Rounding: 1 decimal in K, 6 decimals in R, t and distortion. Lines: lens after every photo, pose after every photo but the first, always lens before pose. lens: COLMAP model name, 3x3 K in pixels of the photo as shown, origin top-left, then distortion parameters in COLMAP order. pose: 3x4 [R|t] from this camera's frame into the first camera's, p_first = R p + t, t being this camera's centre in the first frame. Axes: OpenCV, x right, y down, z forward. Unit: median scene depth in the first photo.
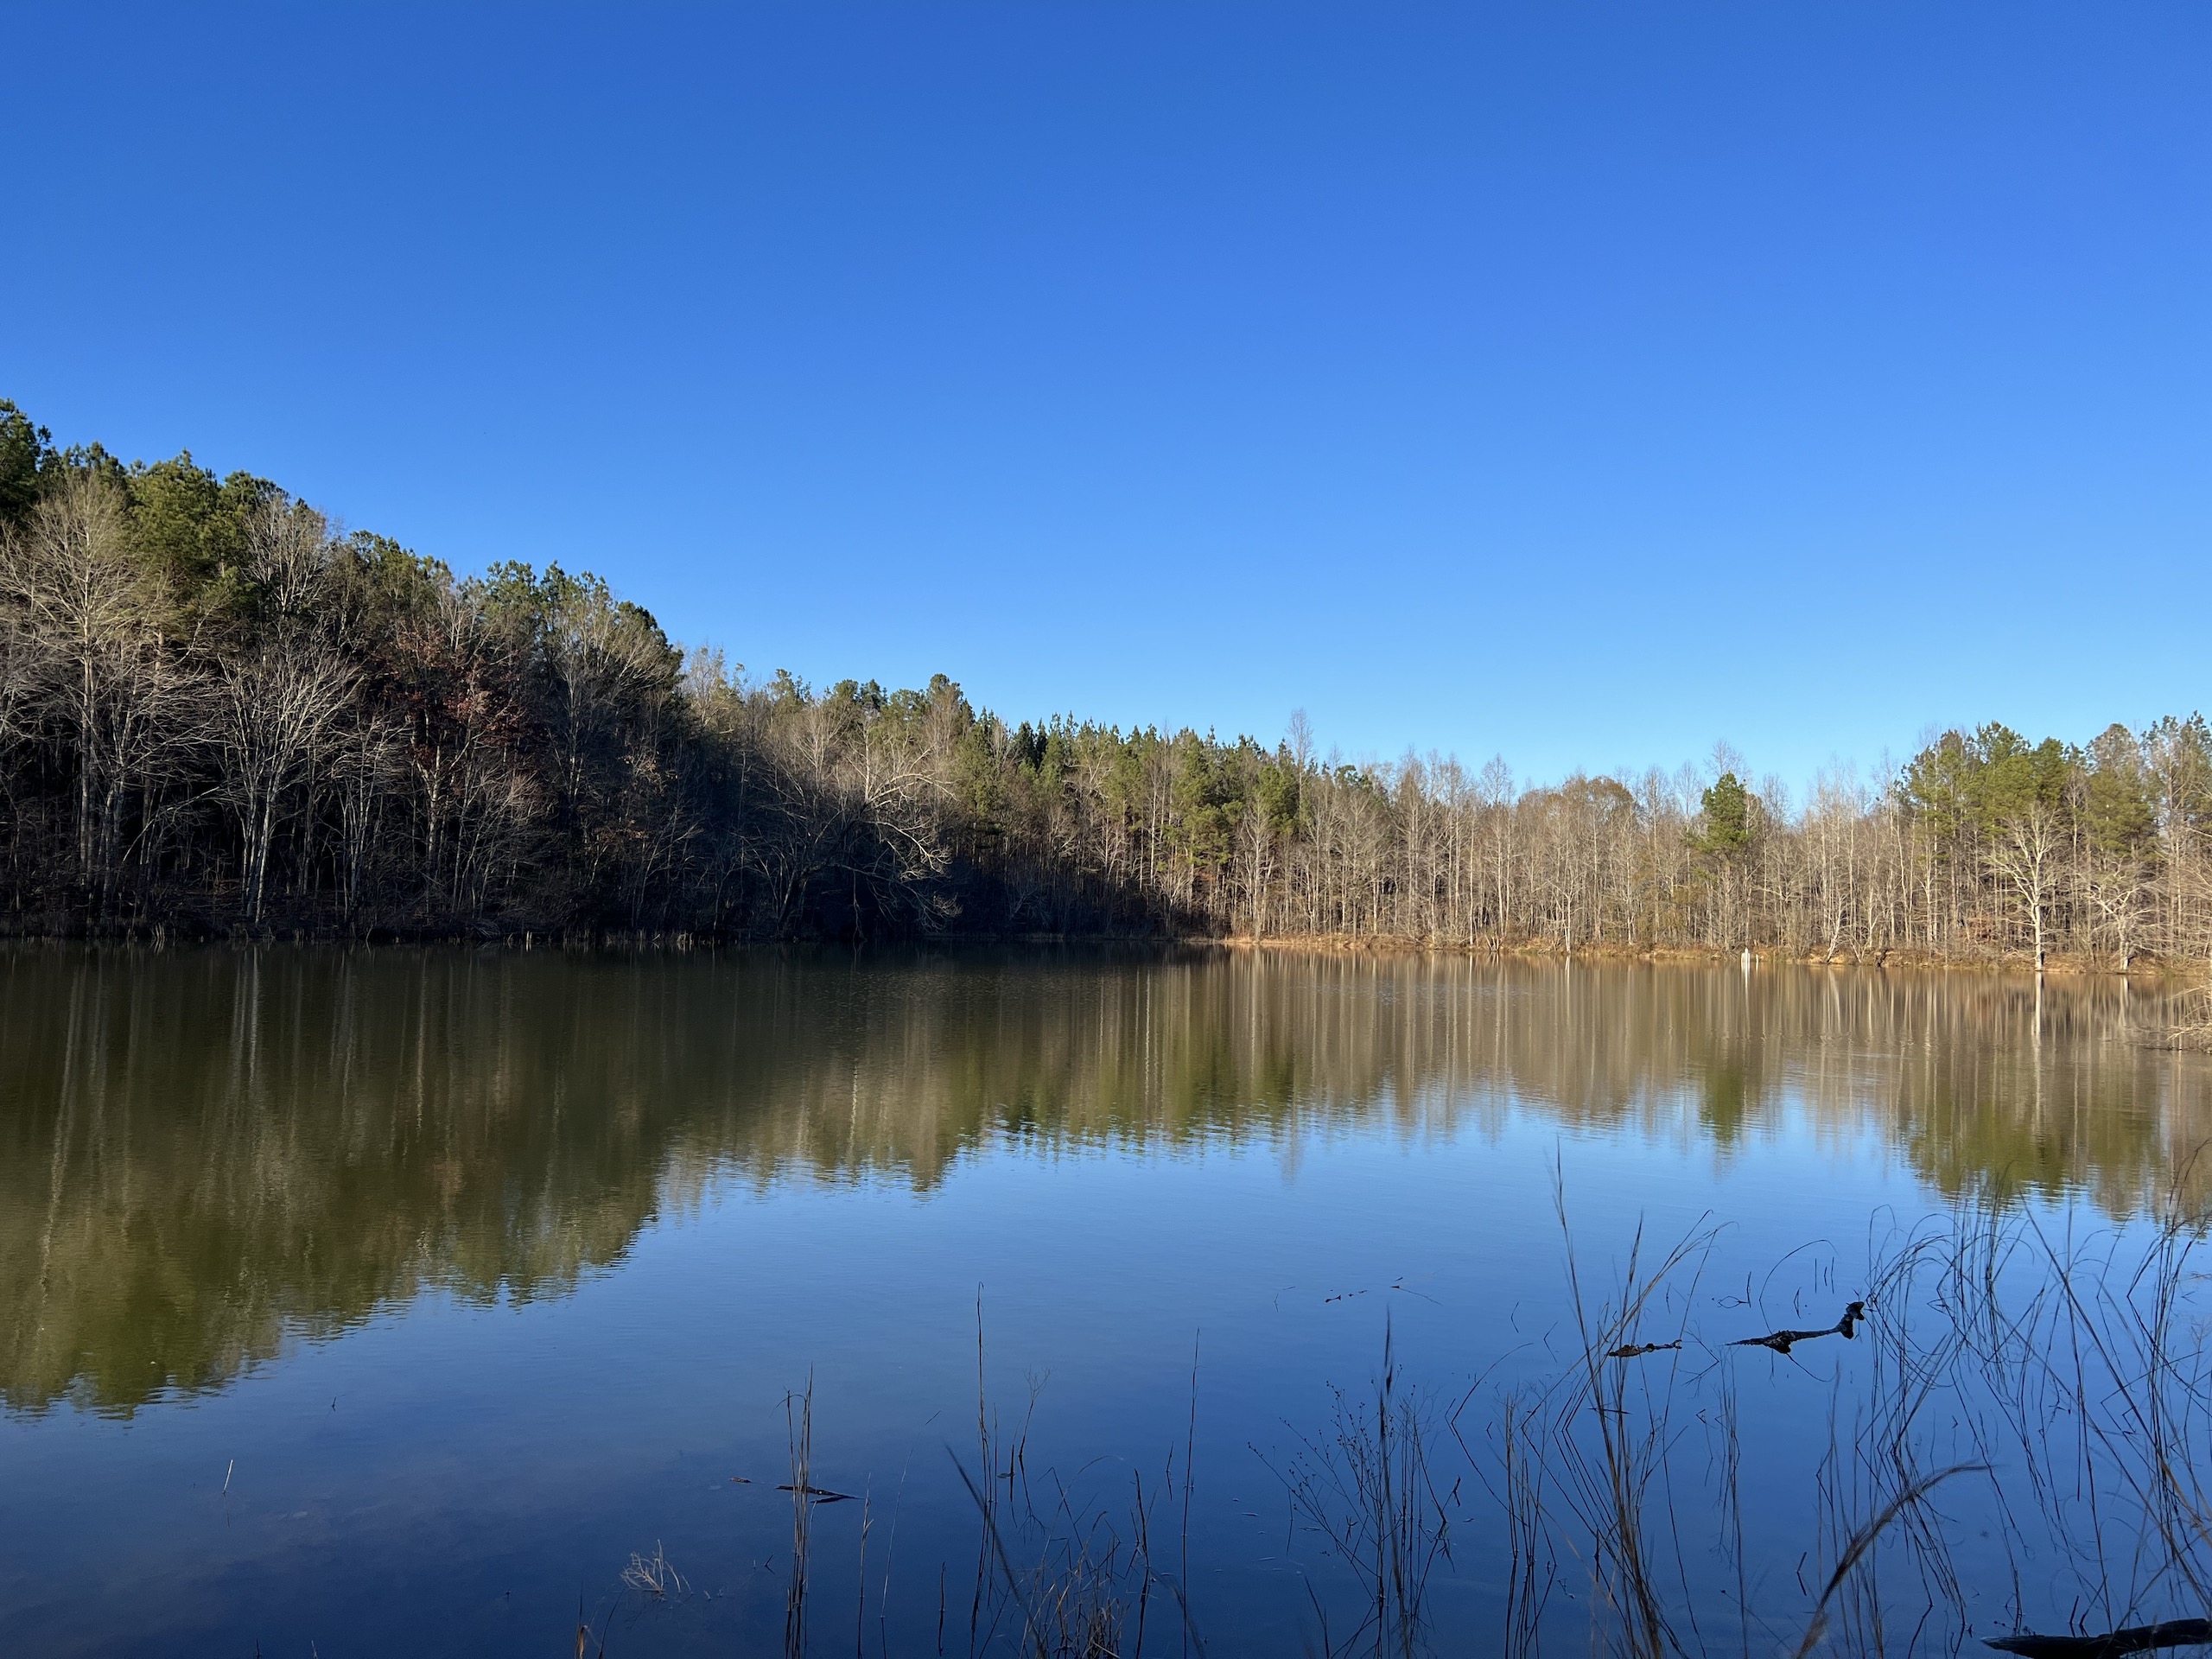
lens RADIAL K [[1424.4, 0, 1106.0], [0, 1424.4, 829.5], [0, 0, 1]] dist [-0.035340, 0.000403]
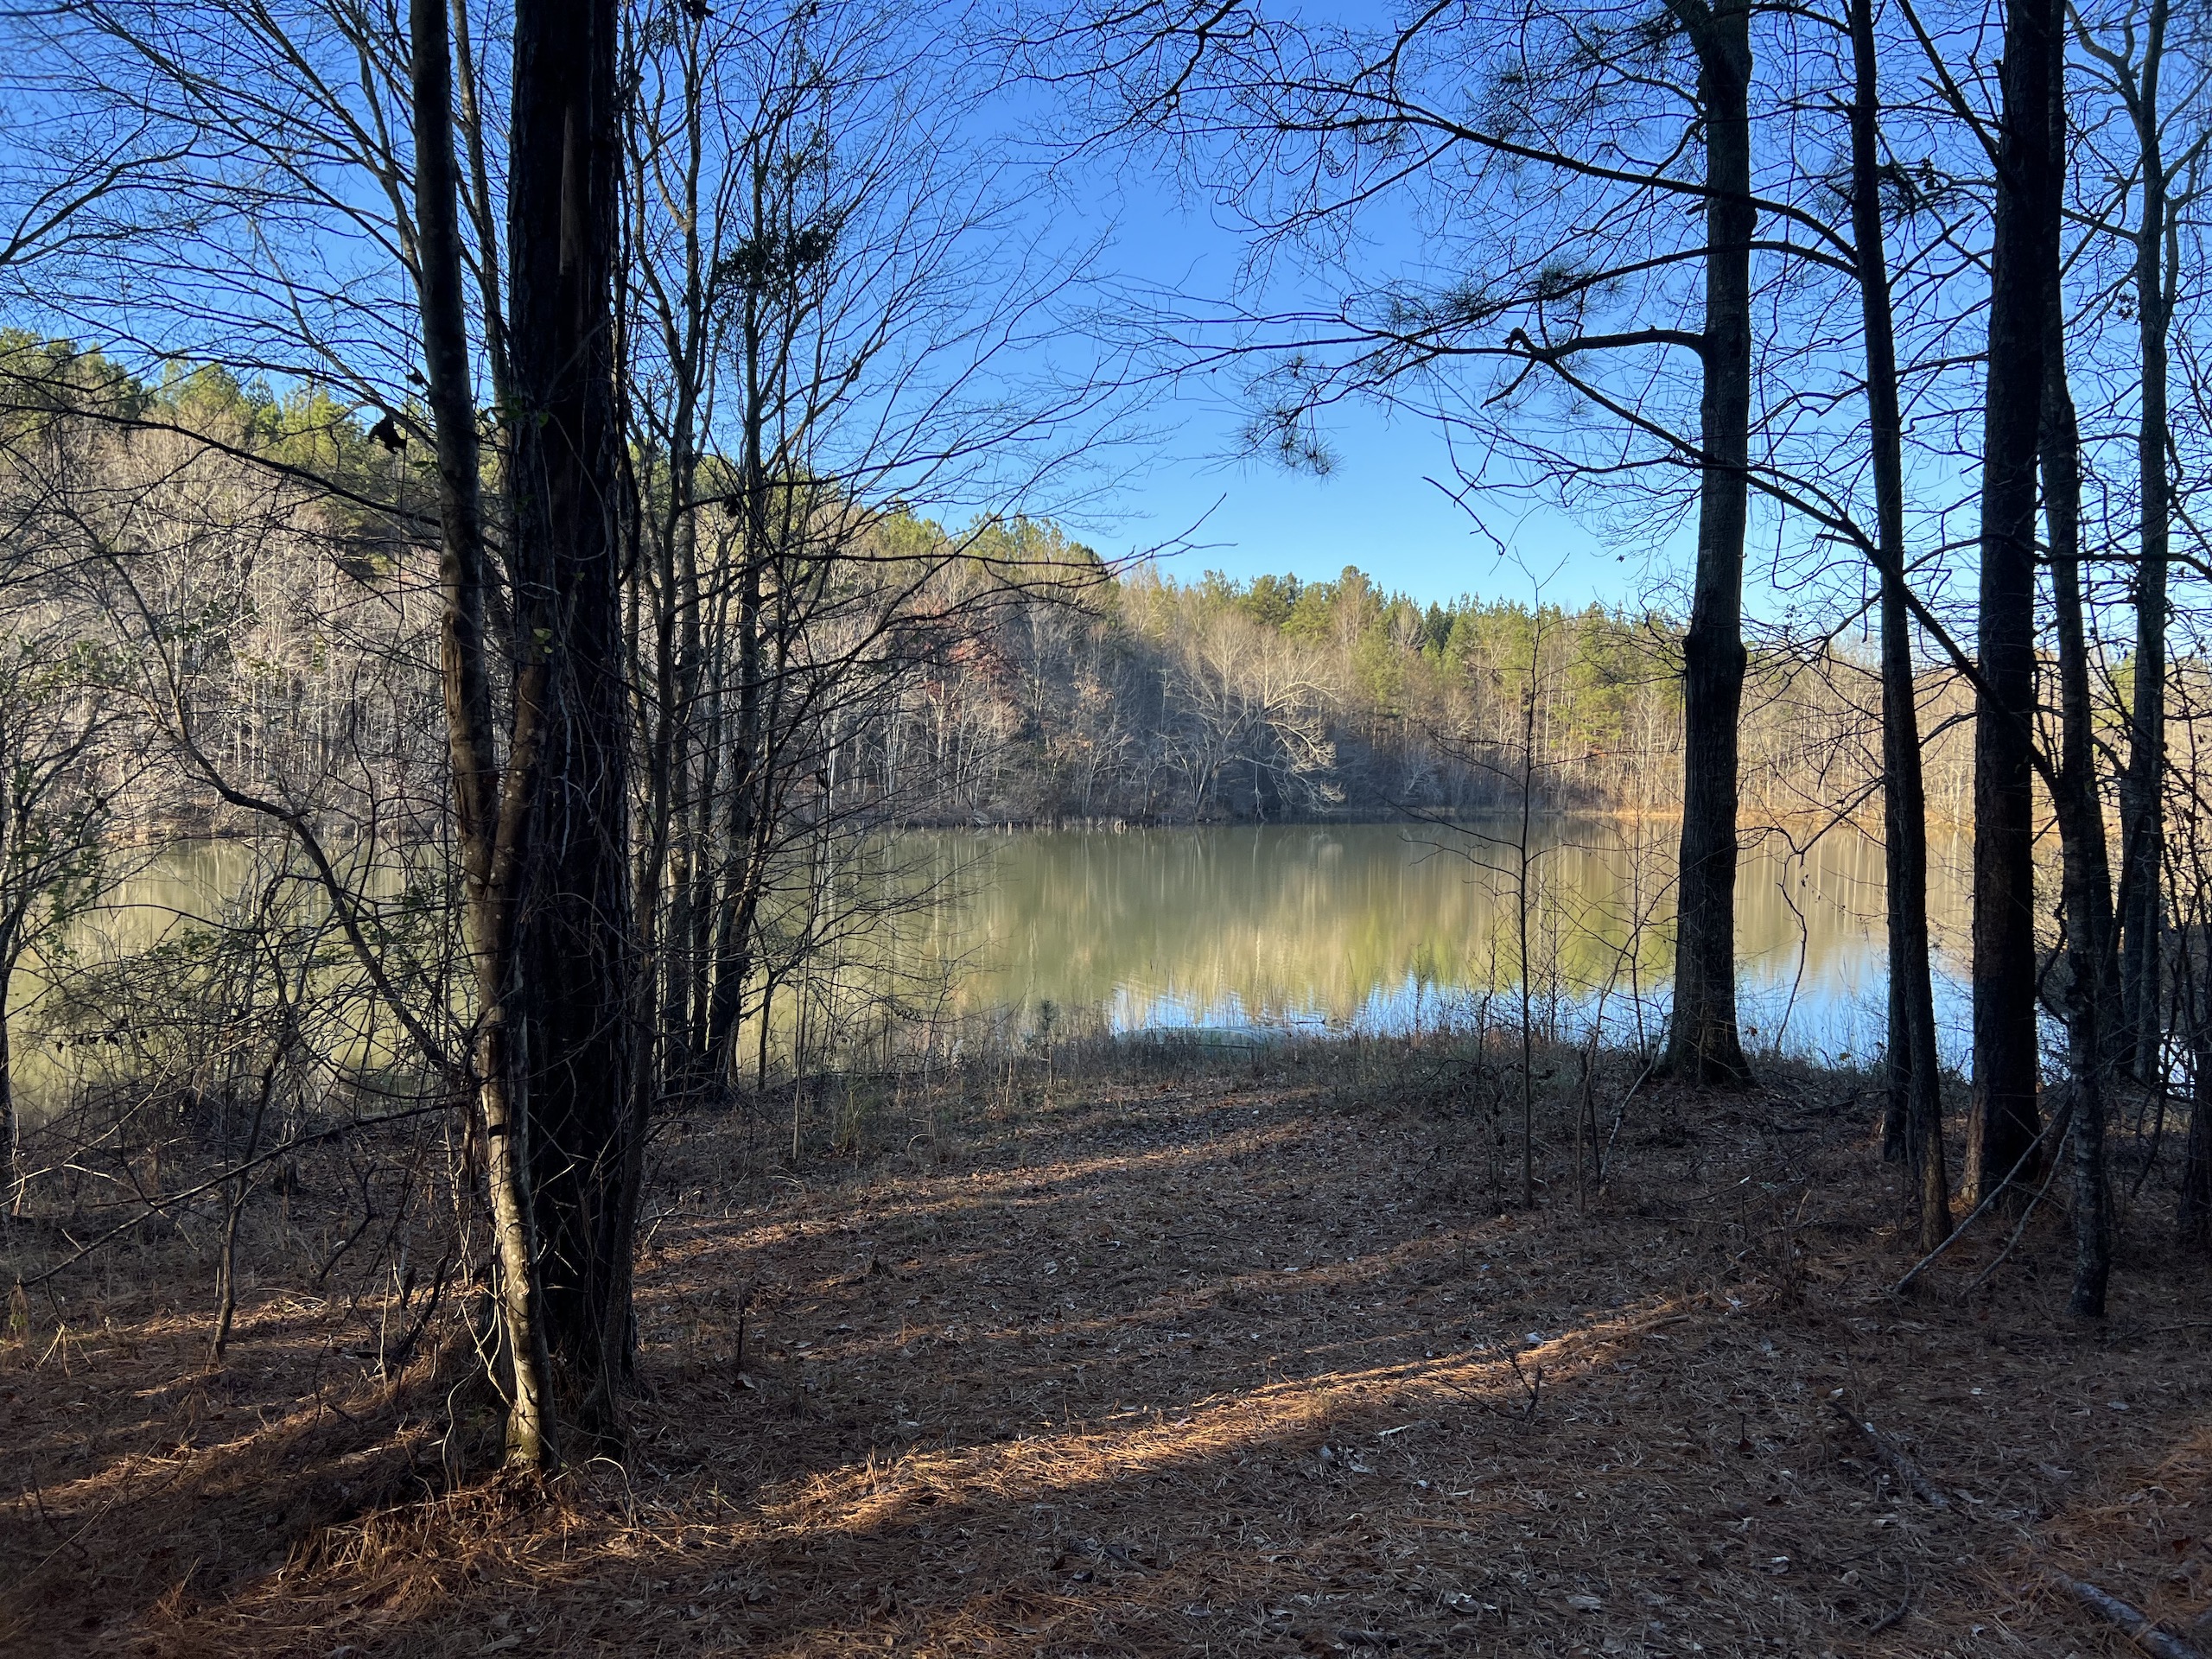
lens RADIAL K [[1424.4, 0, 1106.0], [0, 1424.4, 829.5], [0, 0, 1]] dist [-0.035340, 0.000403]
pose [[0.951739, 0.012099, -0.306671, 0.050330], [0.020370, 0.994529, 0.102454, -0.028301], [0.306233, -0.103756, 0.946285, -0.133892]]
